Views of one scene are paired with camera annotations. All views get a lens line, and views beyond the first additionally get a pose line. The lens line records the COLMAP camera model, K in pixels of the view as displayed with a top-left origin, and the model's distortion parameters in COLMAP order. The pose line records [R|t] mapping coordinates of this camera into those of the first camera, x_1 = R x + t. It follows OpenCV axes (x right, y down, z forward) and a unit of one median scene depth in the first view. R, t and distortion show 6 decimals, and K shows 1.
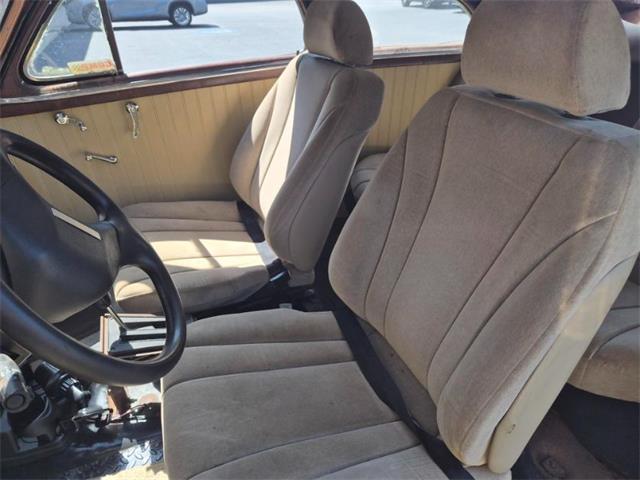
lens RADIAL K [[428.8, 0, 319.2], [0, 428.8, 228.3], [0, 0, 1]] dist [0.049281, -0.044488]
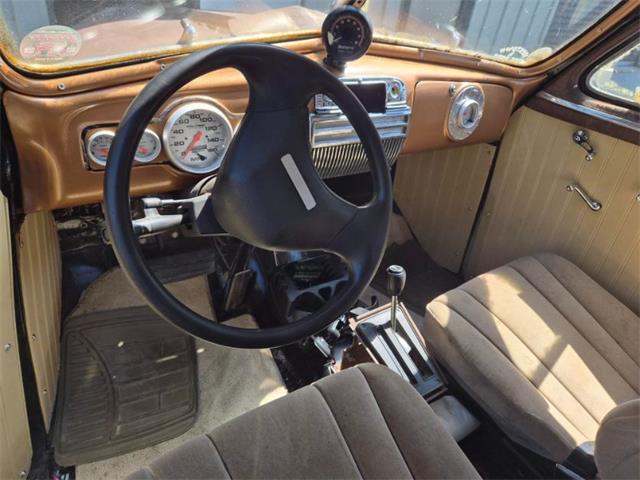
lens RADIAL K [[428.8, 0, 319.2], [0, 428.8, 228.3], [0, 0, 1]] dist [0.049281, -0.044488]
pose [[0.172725, 0.576760, -0.798444, 0.129092], [-0.601548, 0.703658, 0.378160, -0.146405], [0.779940, 0.414985, 0.468489, 0.269954]]
